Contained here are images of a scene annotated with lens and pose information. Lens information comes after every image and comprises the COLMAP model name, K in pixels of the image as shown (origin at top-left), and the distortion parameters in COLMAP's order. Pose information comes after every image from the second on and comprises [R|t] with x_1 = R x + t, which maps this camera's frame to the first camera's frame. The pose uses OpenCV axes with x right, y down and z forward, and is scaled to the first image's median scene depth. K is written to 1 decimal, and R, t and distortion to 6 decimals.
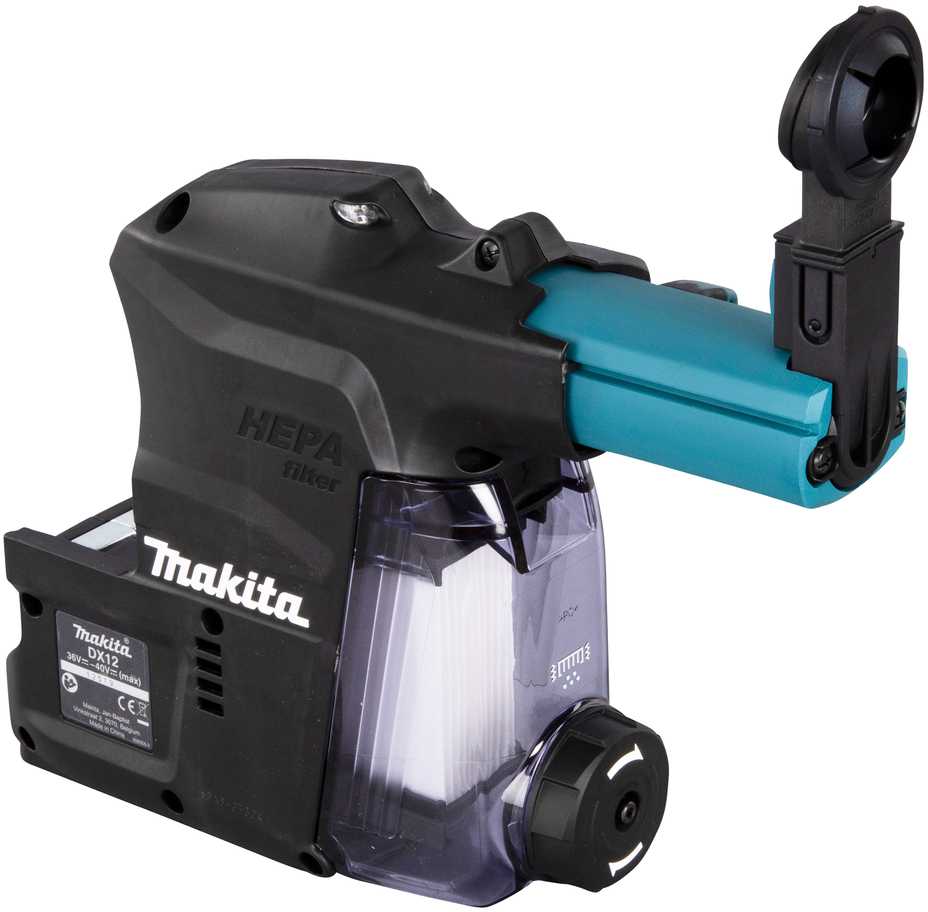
lens RADIAL K [[3623.2, 0, 464.0], [0, 3623.2, 456.1], [0, 0, 1]] dist [-0.332014, 0.000000]
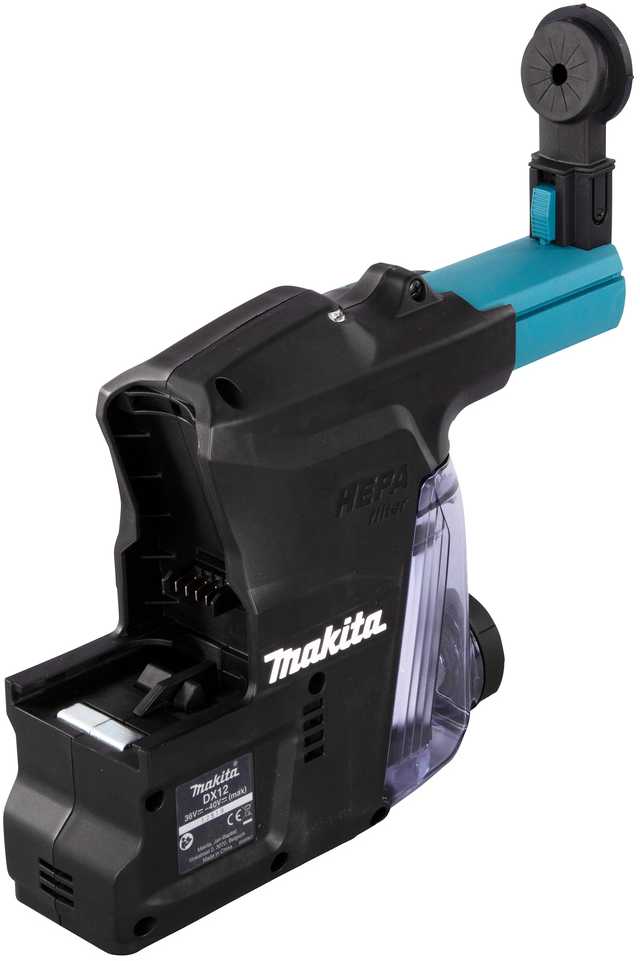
lens RADIAL K [[2858.0, 0, 320.6], [0, 2858.0, 480.6], [0, 0, 1]] dist [-0.370135, 0.000000]
pose [[0.145776, -0.392811, 0.907992, -0.929190], [0.417359, 0.856545, 0.303548, -0.310188], [-0.896973, 0.334709, 0.288807, 0.688032]]
